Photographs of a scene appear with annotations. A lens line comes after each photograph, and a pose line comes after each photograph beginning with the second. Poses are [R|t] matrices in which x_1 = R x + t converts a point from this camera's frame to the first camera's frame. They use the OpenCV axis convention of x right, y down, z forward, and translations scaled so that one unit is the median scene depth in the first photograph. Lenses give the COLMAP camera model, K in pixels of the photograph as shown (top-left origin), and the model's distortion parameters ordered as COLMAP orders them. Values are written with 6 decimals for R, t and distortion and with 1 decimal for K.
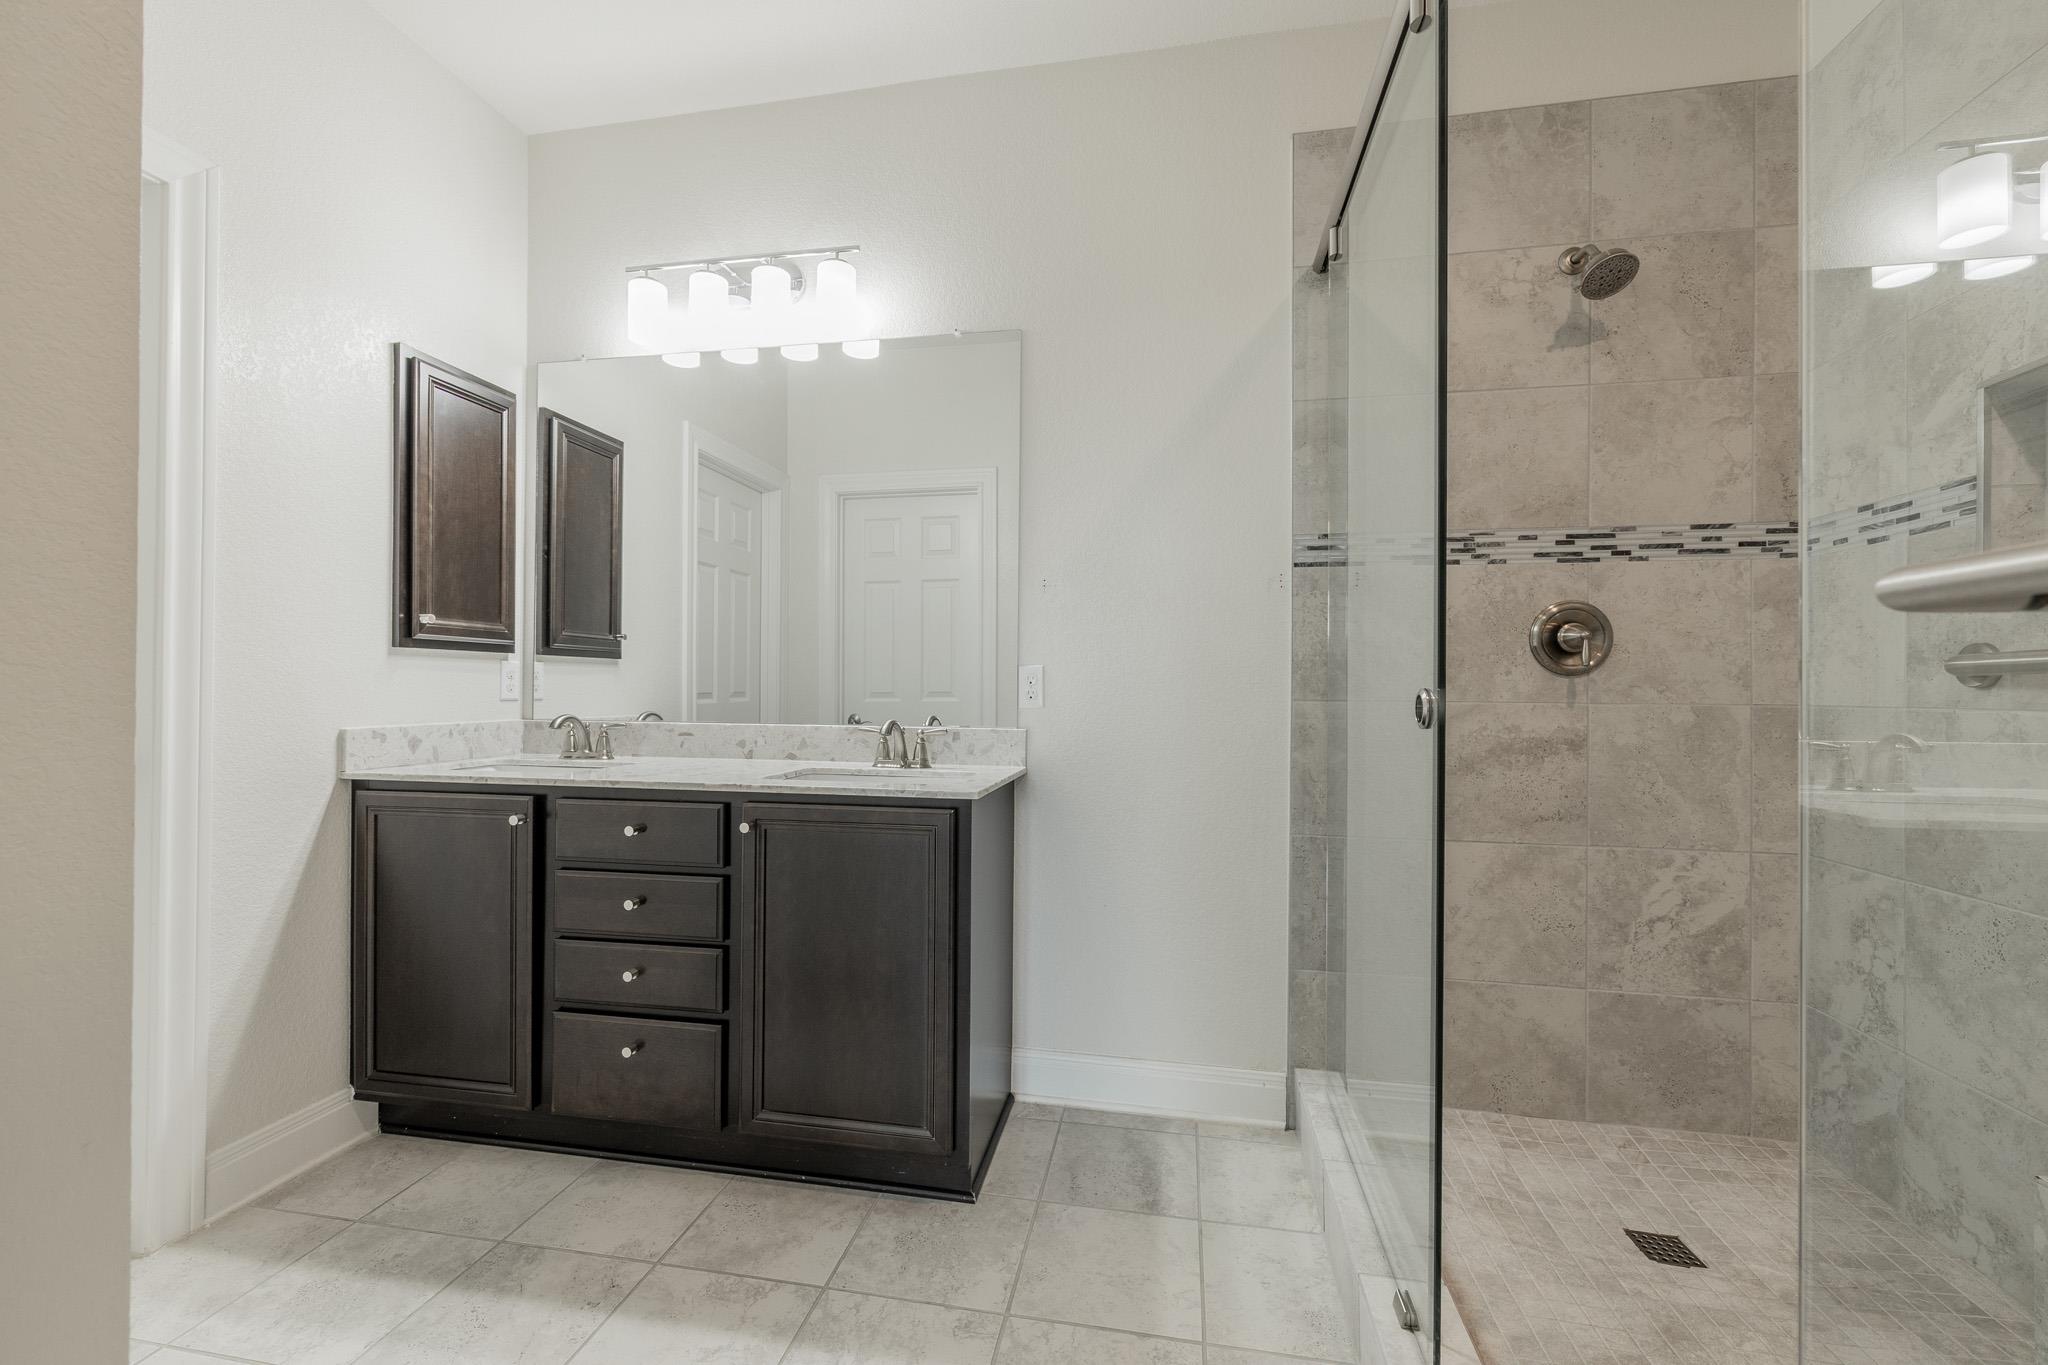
lens RADIAL K [[860.4, 0, 1018.4], [0, 860.4, 684.7], [0, 0, 1]] dist [0.001994, -0.000136]
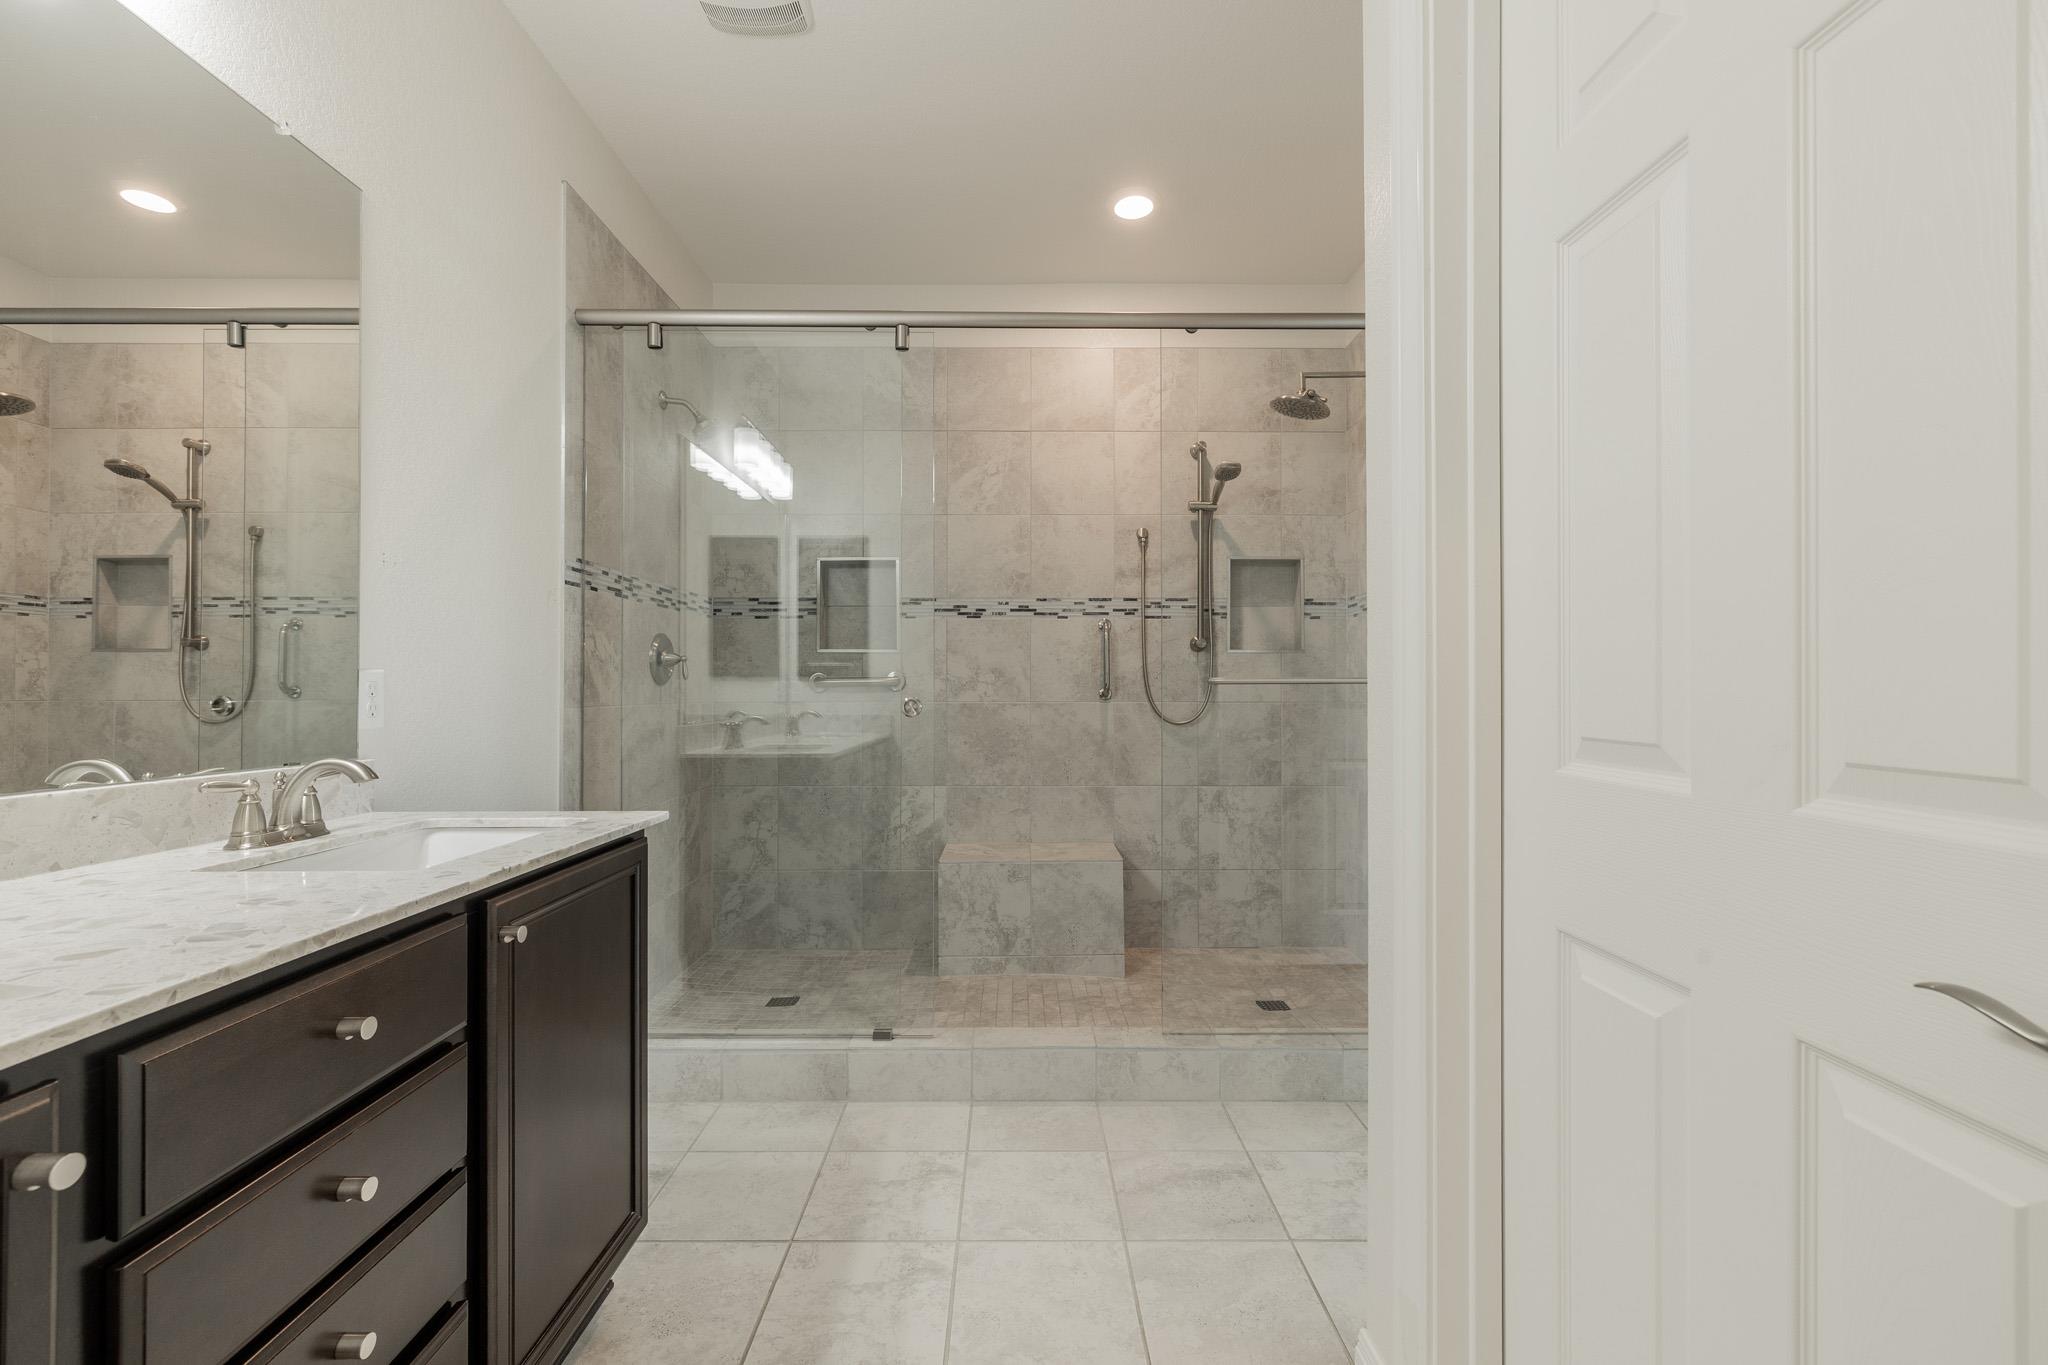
lens RADIAL K [[860.4, 0, 1019.2], [0, 860.4, 680.9], [0, 0, 1]] dist [0.001994, -0.000136]
pose [[-0.194976, 0.000786, 0.980808, -1.069759], [-0.004943, 0.999986, -0.001784, -0.021809], [-0.980796, -0.005196, -0.194969, 0.818566]]
